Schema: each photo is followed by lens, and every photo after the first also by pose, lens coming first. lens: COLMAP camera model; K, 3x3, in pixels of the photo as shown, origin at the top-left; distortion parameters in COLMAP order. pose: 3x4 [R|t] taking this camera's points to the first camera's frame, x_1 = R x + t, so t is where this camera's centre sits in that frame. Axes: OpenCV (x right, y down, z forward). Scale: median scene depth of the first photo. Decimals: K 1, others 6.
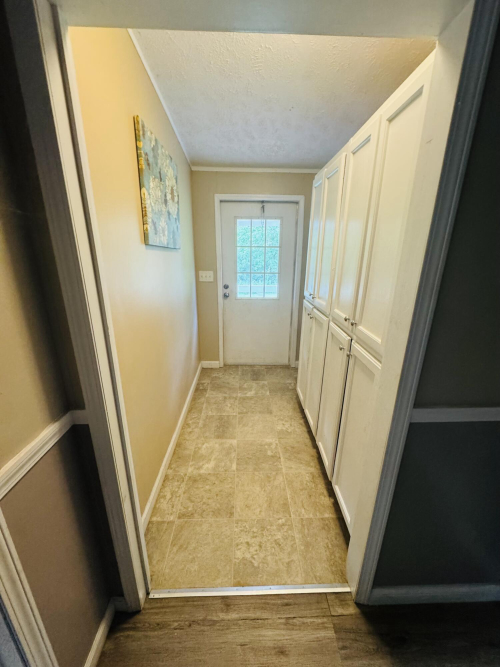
lens RADIAL K [[265.9, 0, 250.6], [0, 265.9, 331.0], [0, 0, 1]] dist [-0.003265, -0.000204]
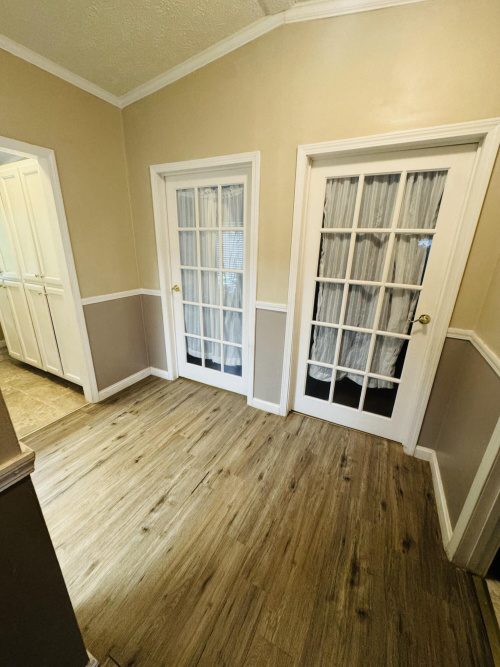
lens RADIAL K [[265.9, 0, 249.7], [0, 265.9, 333.2], [0, 0, 1]] dist [-0.003265, -0.000204]
pose [[0.481208, -0.284004, 0.829325, -0.503847], [0.246376, 0.951746, 0.182970, 0.329855], [-0.841272, 0.116279, 0.527960, -1.030136]]
